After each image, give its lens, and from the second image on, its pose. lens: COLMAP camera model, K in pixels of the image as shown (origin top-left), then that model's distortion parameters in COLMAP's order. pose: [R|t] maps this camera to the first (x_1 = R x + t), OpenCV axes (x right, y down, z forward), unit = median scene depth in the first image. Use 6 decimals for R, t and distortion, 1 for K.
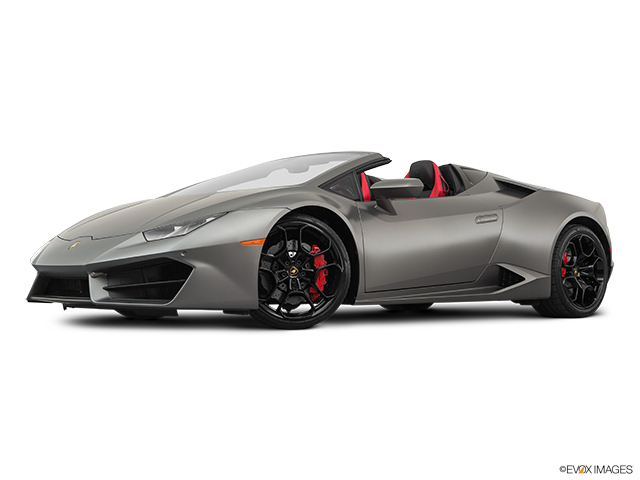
lens RADIAL K [[836.9, 0, 319.9], [0, 836.9, 243.3], [0, 0, 1]] dist [0.006928, 0.000000]
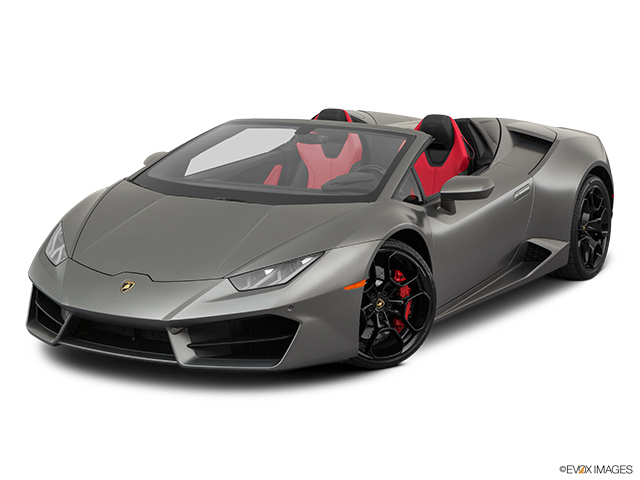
lens RADIAL K [[1217.0, 0, 320.8], [0, 1217.0, 239.6], [0, 0, 1]] dist [-0.133445, 0.000000]
pose [[0.964072, -0.044571, 0.261875, -0.424157], [-0.006065, 0.981874, 0.189439, -0.276406], [-0.265572, -0.184221, 0.946327, -0.192288]]
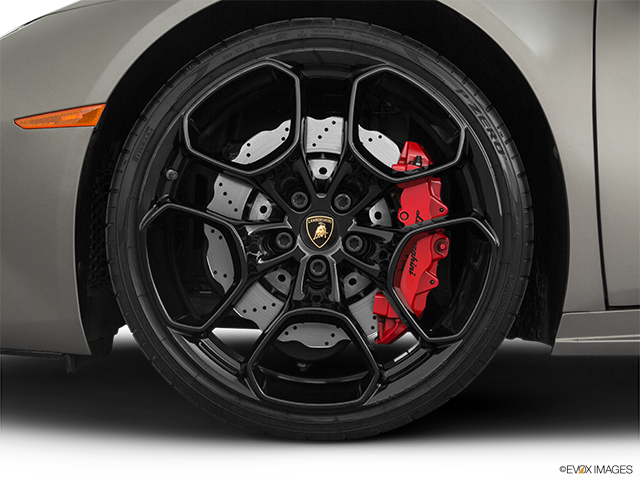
lens RADIAL K [[980.0, 0, 319.7], [0, 980.0, 239.6], [0, 0, 1]] dist [-0.220718, 0.000000]
pose [[0.974120, 0.090362, -0.207185, 0.034936], [-0.082229, 0.995478, 0.047555, 0.021088], [0.210545, -0.029288, 0.977145, 0.682023]]
